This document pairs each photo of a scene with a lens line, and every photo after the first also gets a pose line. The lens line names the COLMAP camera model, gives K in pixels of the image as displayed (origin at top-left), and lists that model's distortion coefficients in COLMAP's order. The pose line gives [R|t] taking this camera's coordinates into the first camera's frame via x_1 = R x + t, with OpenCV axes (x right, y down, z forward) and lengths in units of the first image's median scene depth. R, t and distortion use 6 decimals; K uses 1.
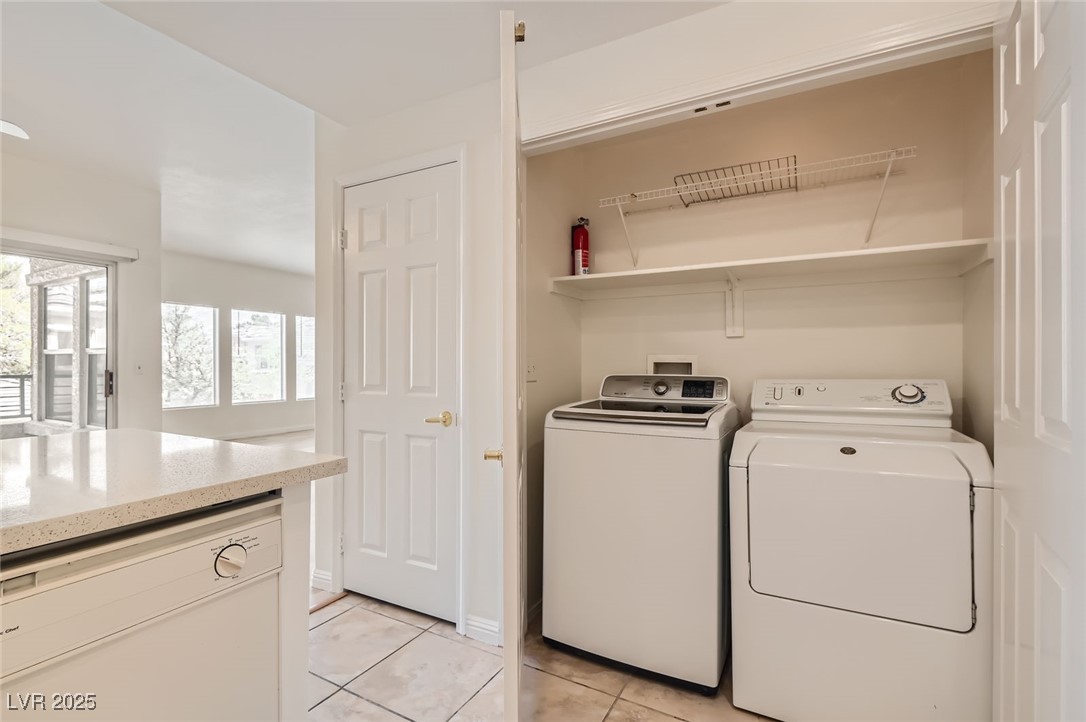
lens RADIAL K [[501.5, 0, 523.1], [0, 501.5, 358.5], [0, 0, 1]] dist [0.006301, -0.004110]
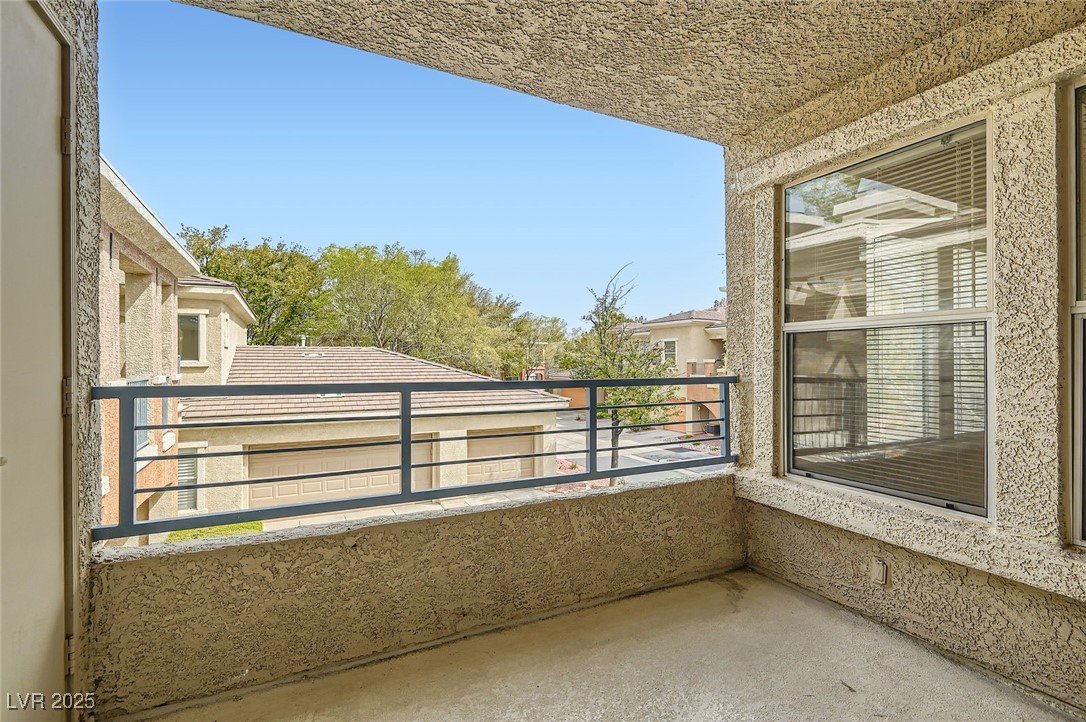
lens RADIAL K [[501.5, 0, 544.1], [0, 501.5, 362.2], [0, 0, 1]] dist [0.006301, -0.004110]
pose [[0.836354, 0.004453, -0.548171, -1.981991], [0.001032, 0.999952, 0.009697, 0.032213], [0.548188, -0.008676, 0.836310, 1.105945]]
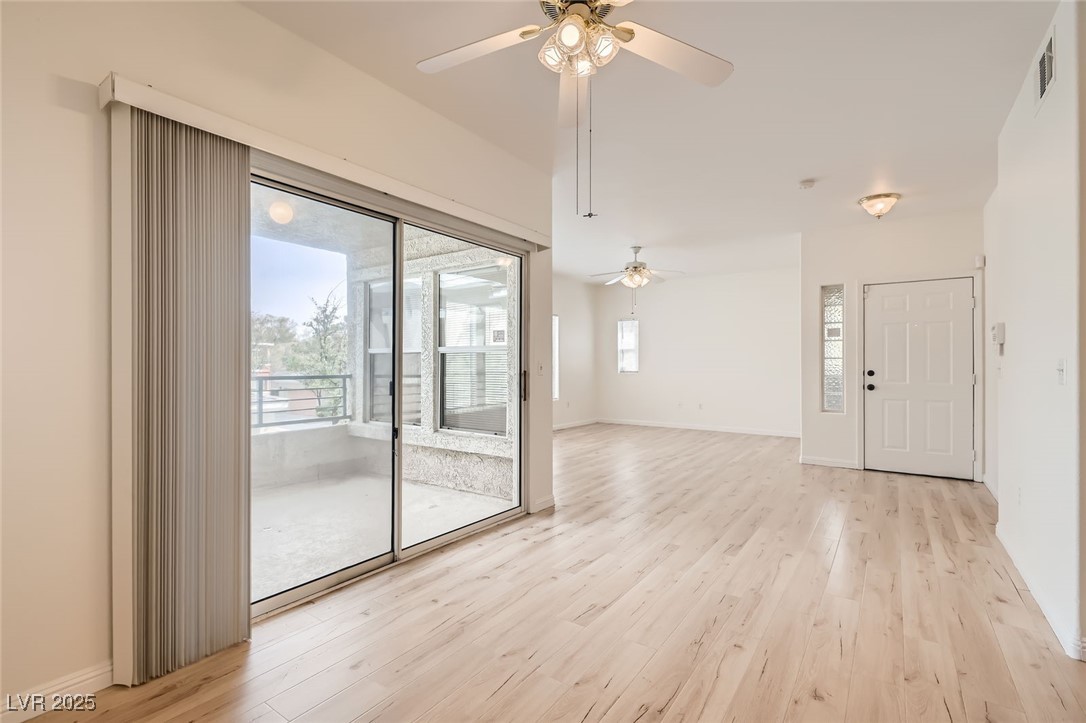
lens RADIAL K [[501.5, 0, 537.0], [0, 501.5, 364.6], [0, 0, 1]] dist [0.006301, -0.004110]
pose [[0.995236, 0.007421, -0.097217, -1.209780], [-0.006637, 0.999943, 0.008379, 0.007515], [0.097274, -0.007694, 0.995228, 0.173084]]
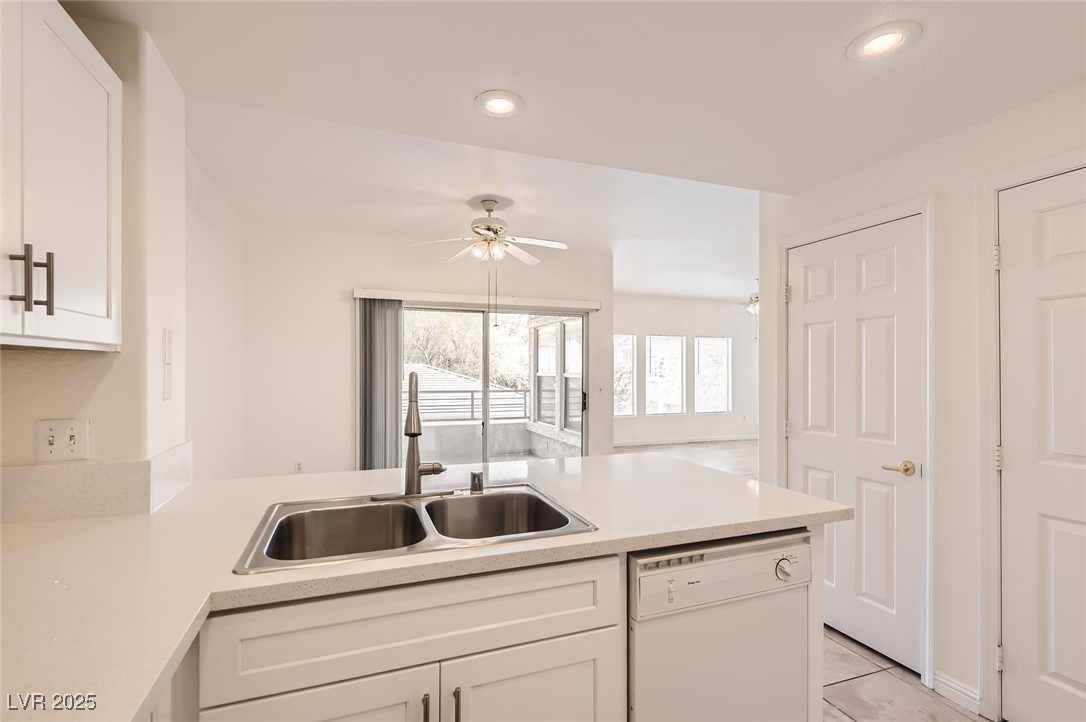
lens RADIAL K [[501.5, 0, 537.6], [0, 501.5, 363.2], [0, 0, 1]] dist [0.006301, -0.004110]
pose [[0.769891, -0.002774, -0.638170, -0.073337], [-0.001973, 0.999975, -0.006727, -0.076907], [0.638173, 0.006438, 0.769866, -0.240067]]
